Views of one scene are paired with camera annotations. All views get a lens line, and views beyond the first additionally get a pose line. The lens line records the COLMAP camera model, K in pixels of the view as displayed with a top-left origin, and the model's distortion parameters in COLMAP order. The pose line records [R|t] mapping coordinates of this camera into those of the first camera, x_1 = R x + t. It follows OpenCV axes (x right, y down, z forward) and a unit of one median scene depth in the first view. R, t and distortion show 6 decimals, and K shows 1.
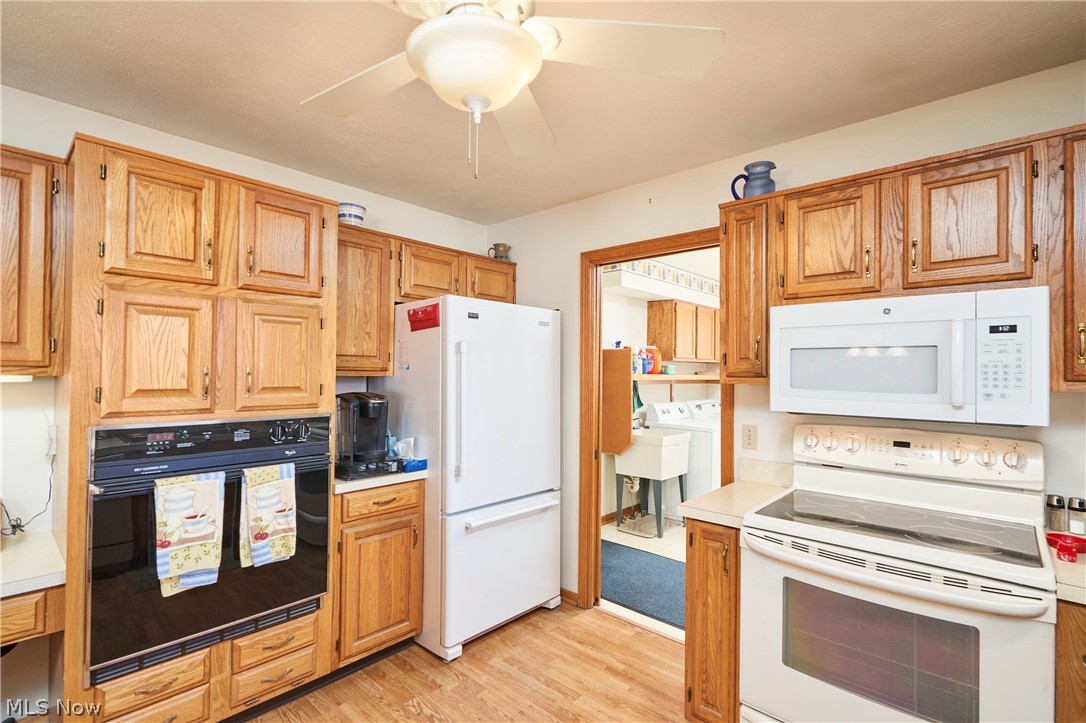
lens RADIAL K [[508.9, 0, 543.0], [0, 508.9, 361.5], [0, 0, 1]] dist [0.003682, 0.000680]
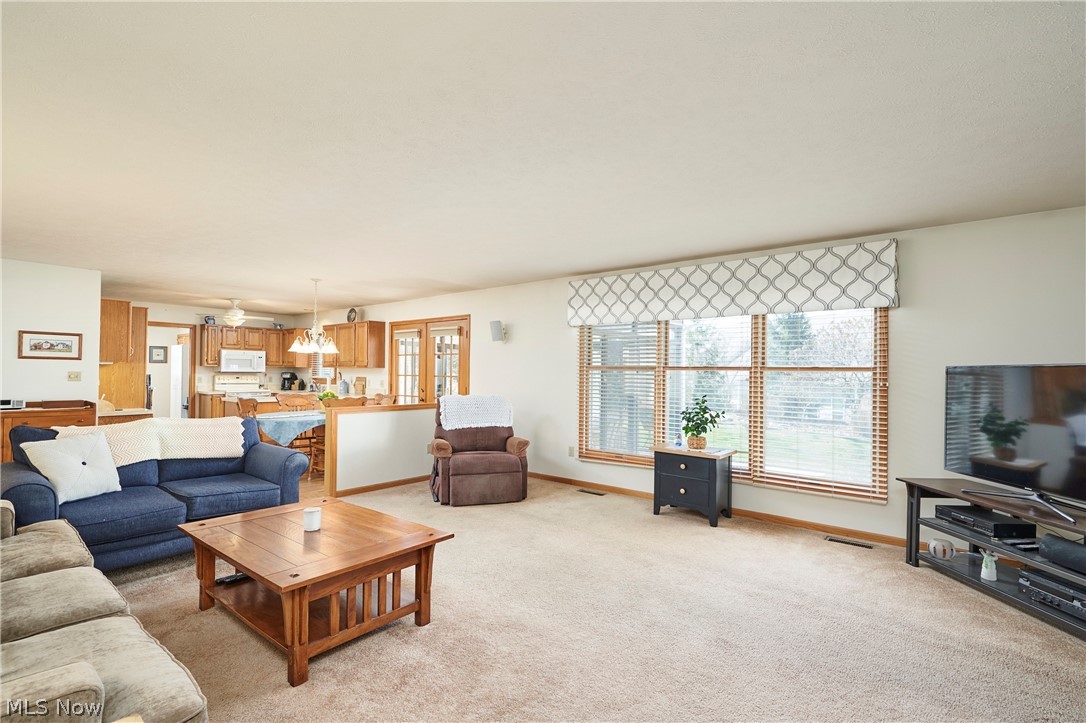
lens RADIAL K [[508.9, 0, 543.0], [0, 508.9, 361.5], [0, 0, 1]] dist [0.003682, 0.000680]
pose [[-0.057056, 0.013873, 0.998275, -4.999171], [-0.027232, 0.999510, -0.015447, -0.007131], [-0.998000, -0.028066, -0.056650, -1.930635]]
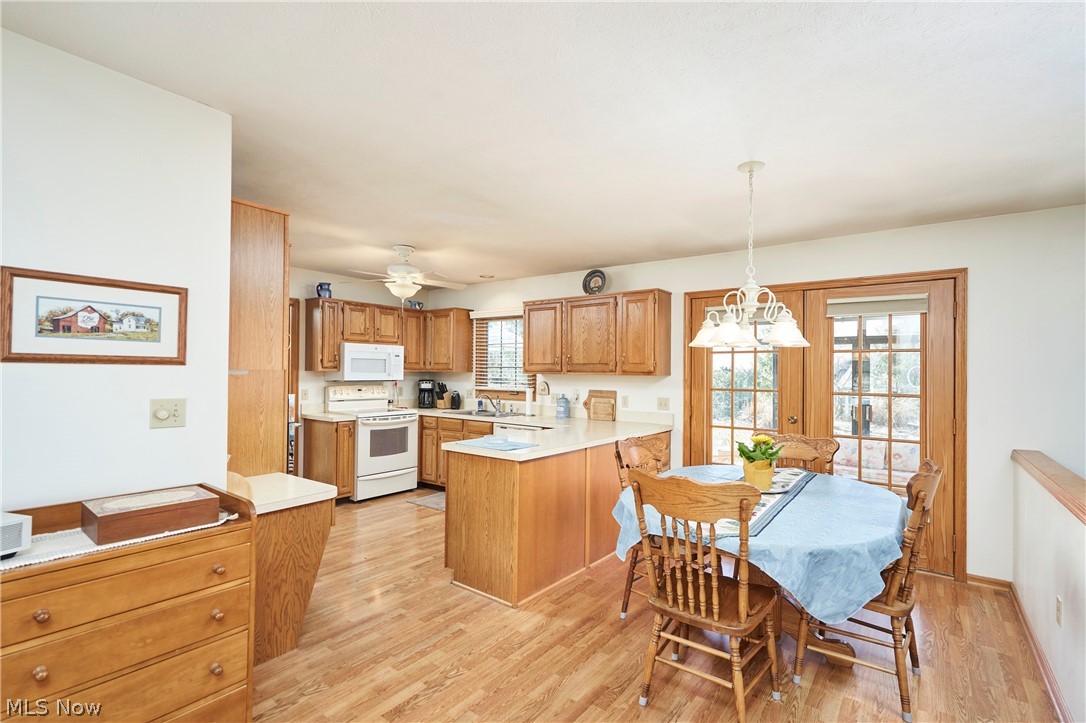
lens RADIAL K [[508.9, 0, 543.0], [0, 508.9, 361.5], [0, 0, 1]] dist [0.003682, 0.000680]
pose [[-0.104114, 0.009800, 0.994517, -2.681806], [-0.027280, 0.999547, -0.012705, -0.001004], [-0.994191, -0.028453, -0.103799, 0.244459]]
